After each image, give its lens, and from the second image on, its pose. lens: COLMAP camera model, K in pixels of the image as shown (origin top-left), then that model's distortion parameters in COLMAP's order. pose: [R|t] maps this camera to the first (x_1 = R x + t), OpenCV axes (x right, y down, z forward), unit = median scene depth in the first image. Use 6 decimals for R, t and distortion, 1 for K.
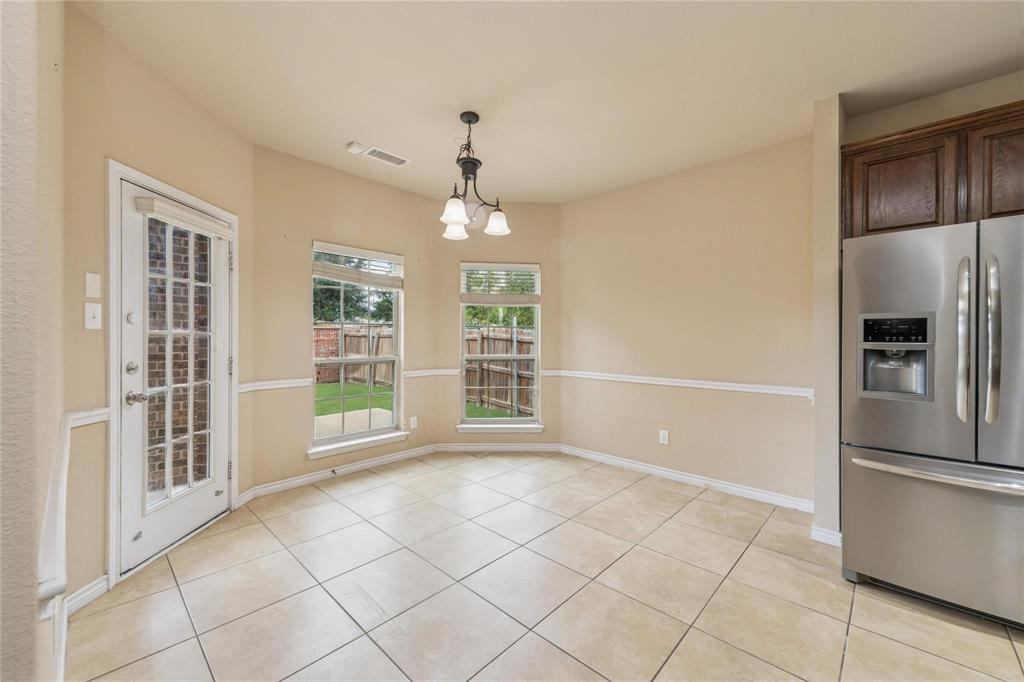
lens RADIAL K [[407.2, 0, 512.0], [0, 407.2, 341.0], [0, 0, 1]] dist [0.032629, 0.000011]
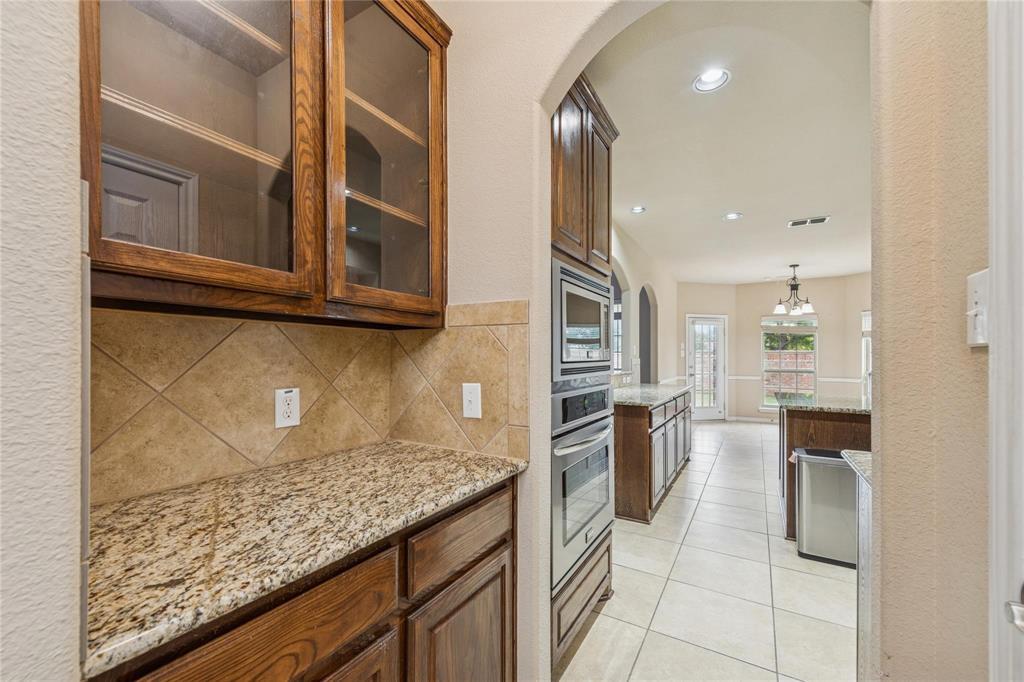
lens RADIAL K [[407.2, 0, 512.0], [0, 407.2, 341.0], [0, 0, 1]] dist [0.032629, 0.000011]
pose [[0.220772, -0.035604, -0.974675, 1.826401], [-0.006796, 0.999253, -0.038041, -0.013003], [0.975302, 0.015023, 0.220365, -1.083291]]
